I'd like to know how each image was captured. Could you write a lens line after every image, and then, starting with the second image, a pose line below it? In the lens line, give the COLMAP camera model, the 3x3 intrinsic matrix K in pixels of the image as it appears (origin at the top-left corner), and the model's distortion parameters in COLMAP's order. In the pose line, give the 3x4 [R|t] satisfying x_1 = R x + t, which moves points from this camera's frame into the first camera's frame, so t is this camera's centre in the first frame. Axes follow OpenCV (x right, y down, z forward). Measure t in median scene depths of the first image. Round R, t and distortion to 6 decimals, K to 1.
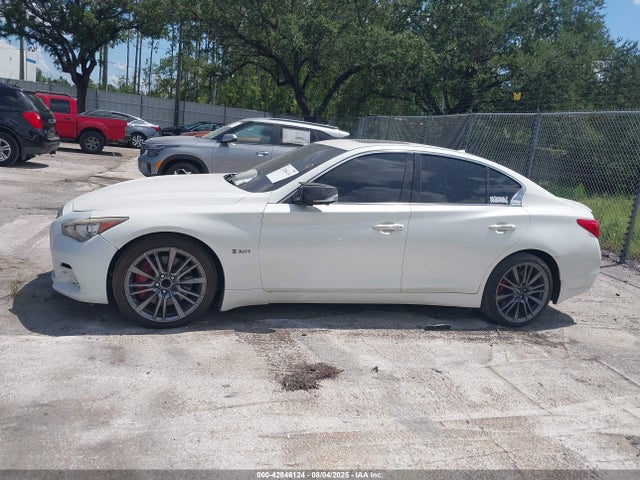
lens RADIAL K [[517.3, 0, 320.0], [0, 517.3, 240.0], [0, 0, 1]] dist [-0.000553, -0.002822]
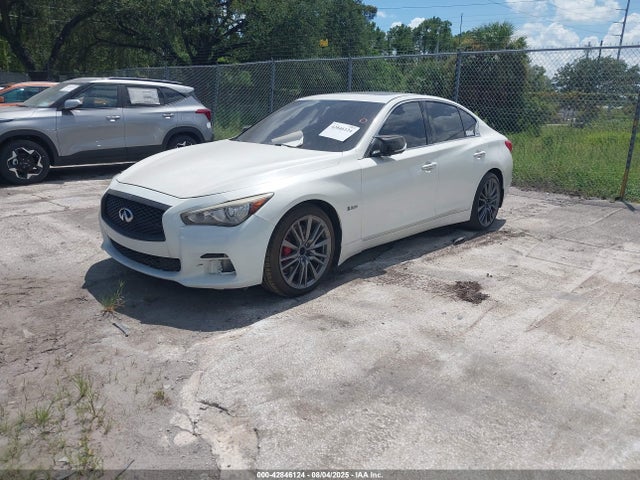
lens RADIAL K [[517.5, 0, 320.0], [0, 517.5, 240.0], [0, 0, 1]] dist [0.006421, -0.055601]
pose [[0.850454, -0.216237, 0.479552, -0.629910], [0.167532, 0.975477, 0.142751, -0.065114], [-0.498660, -0.041062, 0.865825, 0.082270]]
